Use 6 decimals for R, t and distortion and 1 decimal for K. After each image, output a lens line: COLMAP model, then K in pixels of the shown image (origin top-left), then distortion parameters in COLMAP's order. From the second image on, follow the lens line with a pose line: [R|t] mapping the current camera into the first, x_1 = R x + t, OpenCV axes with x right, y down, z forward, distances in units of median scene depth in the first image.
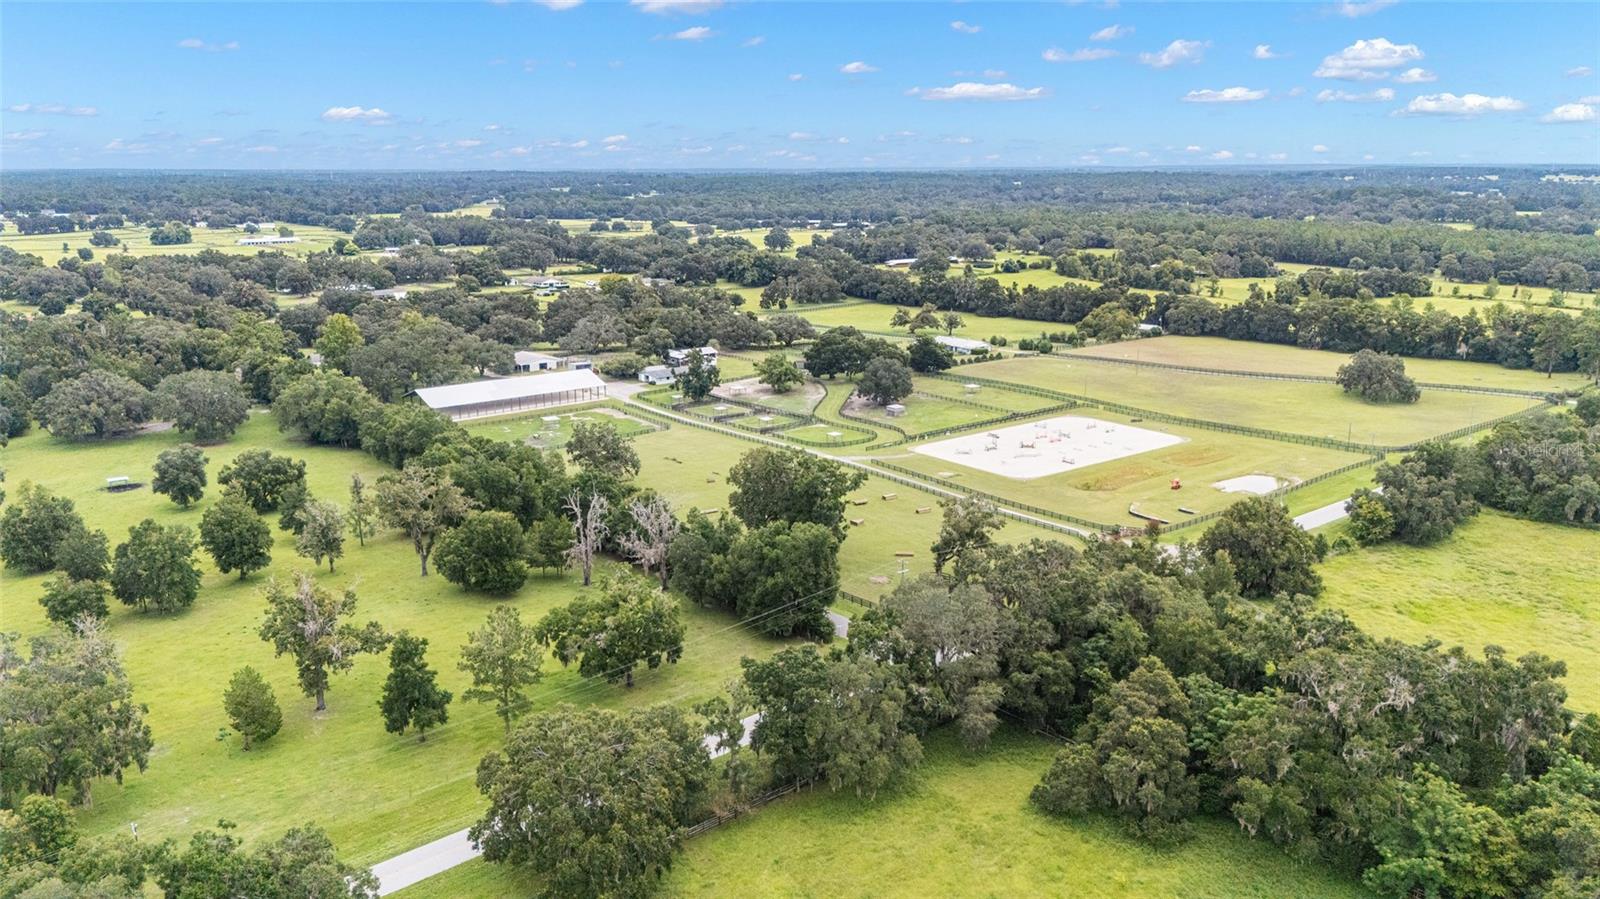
lens RADIAL K [[1176.2, 0, 796.2], [0, 1176.2, 448.2], [0, 0, 1]] dist [0.067181, -0.053689]
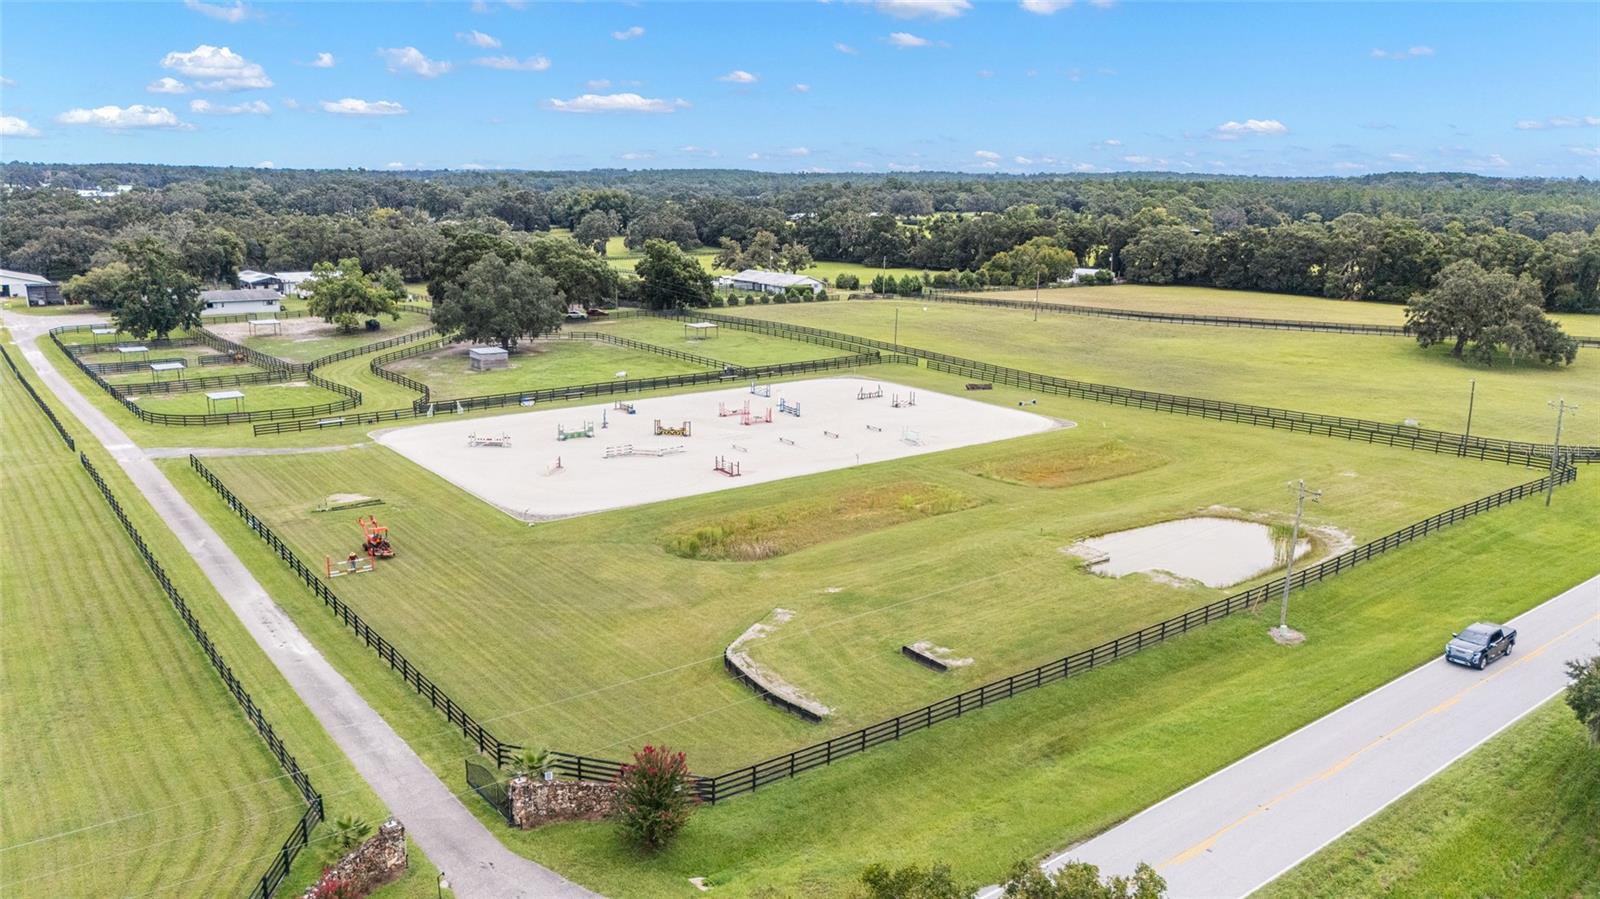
lens RADIAL K [[1176.2, 0, 803.4], [0, 1176.2, 452.4], [0, 0, 1]] dist [0.067181, -0.053689]
pose [[0.999817, 0.017852, -0.006873, 0.171263], [-0.017901, 0.999815, -0.007081, 0.005059], [0.006745, 0.007203, 0.999951, 0.415339]]
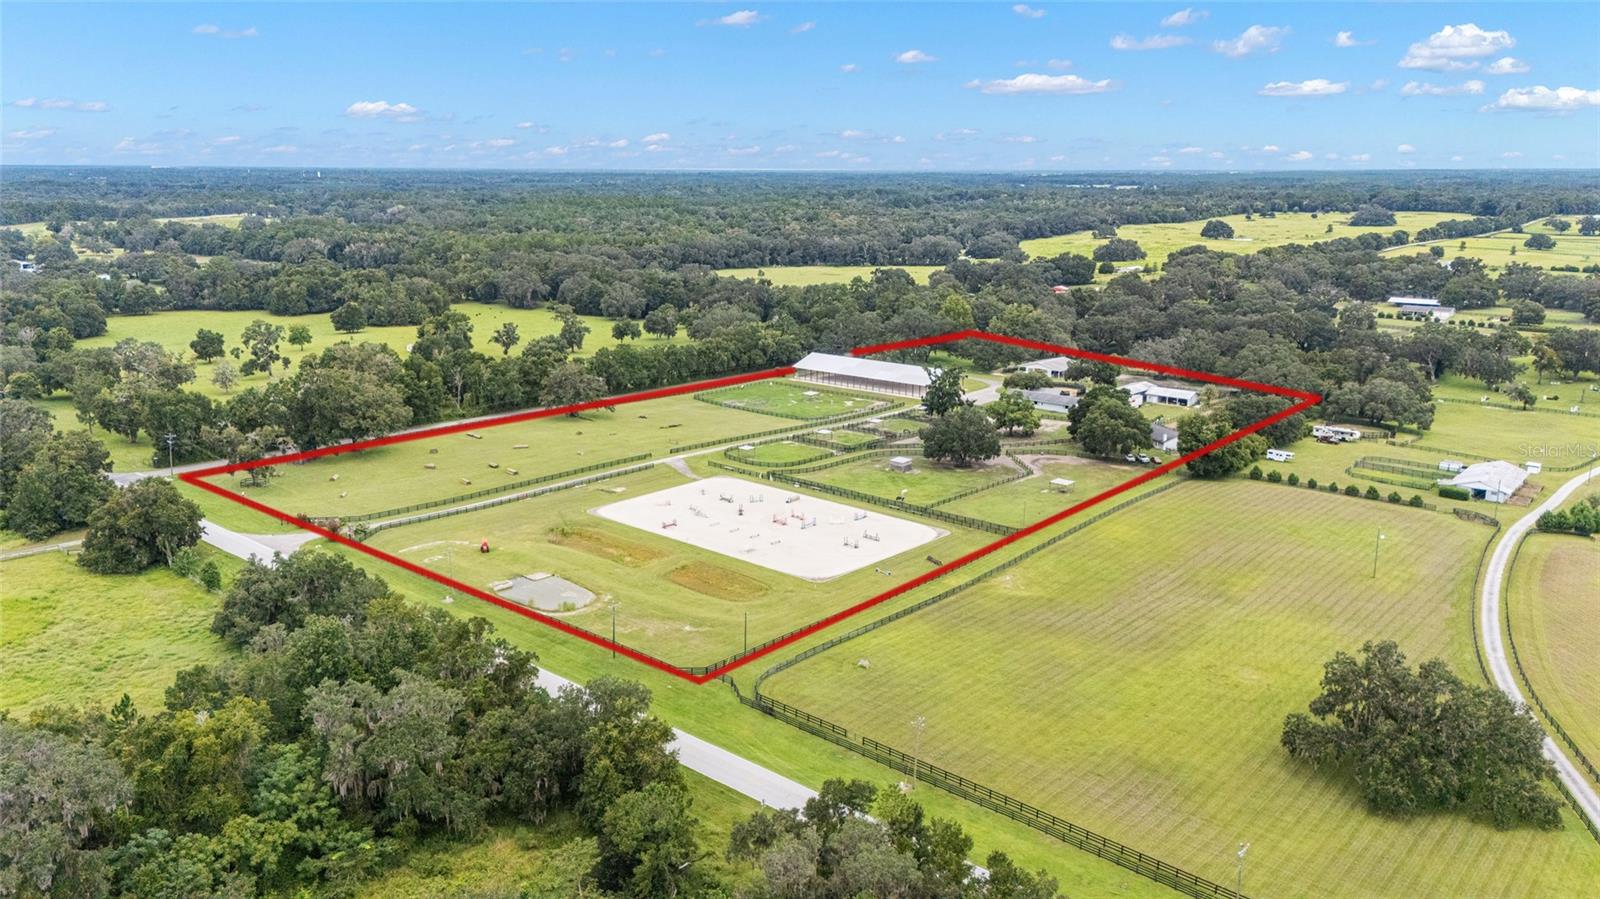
lens RADIAL K [[1176.2, 0, 796.5], [0, 1176.2, 445.3], [0, 0, 1]] dist [0.067181, -0.053689]
pose [[0.158178, 0.229309, -0.960415, 0.681483], [-0.231697, 0.954123, 0.189647, -0.146119], [0.959842, 0.192527, 0.204052, 0.603589]]
